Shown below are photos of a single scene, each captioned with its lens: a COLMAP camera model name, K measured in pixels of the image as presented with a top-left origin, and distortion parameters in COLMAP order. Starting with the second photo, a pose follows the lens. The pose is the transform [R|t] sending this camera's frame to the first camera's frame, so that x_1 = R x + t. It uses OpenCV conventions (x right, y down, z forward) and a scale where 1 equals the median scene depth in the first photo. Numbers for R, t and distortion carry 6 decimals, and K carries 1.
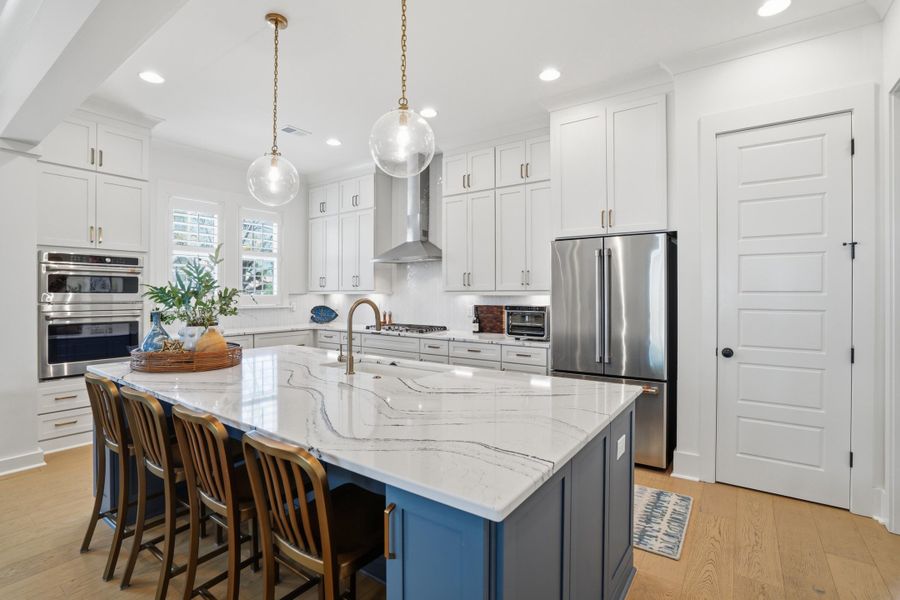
lens RADIAL K [[423.9, 0, 459.3], [0, 423.9, 297.3], [0, 0, 1]] dist [-0.054259, 0.018571]
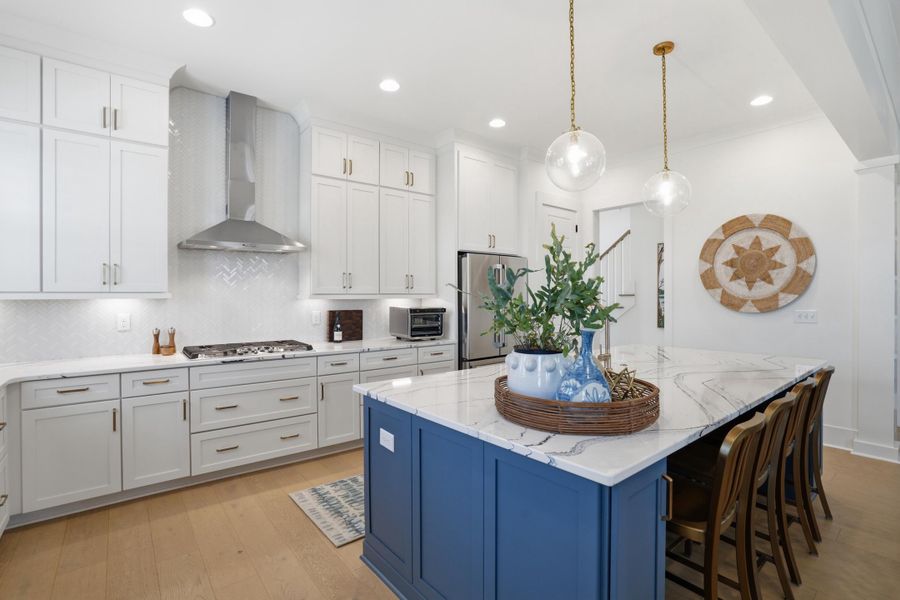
lens RADIAL K [[423.9, 0, 447.8], [0, 423.9, 298.8], [0, 0, 1]] dist [-0.054259, 0.018571]
pose [[0.285799, -0.005921, 0.958271, -0.805585], [0.009028, 0.999953, 0.003486, -0.006646], [-0.958247, 0.007655, 0.285839, 0.604949]]
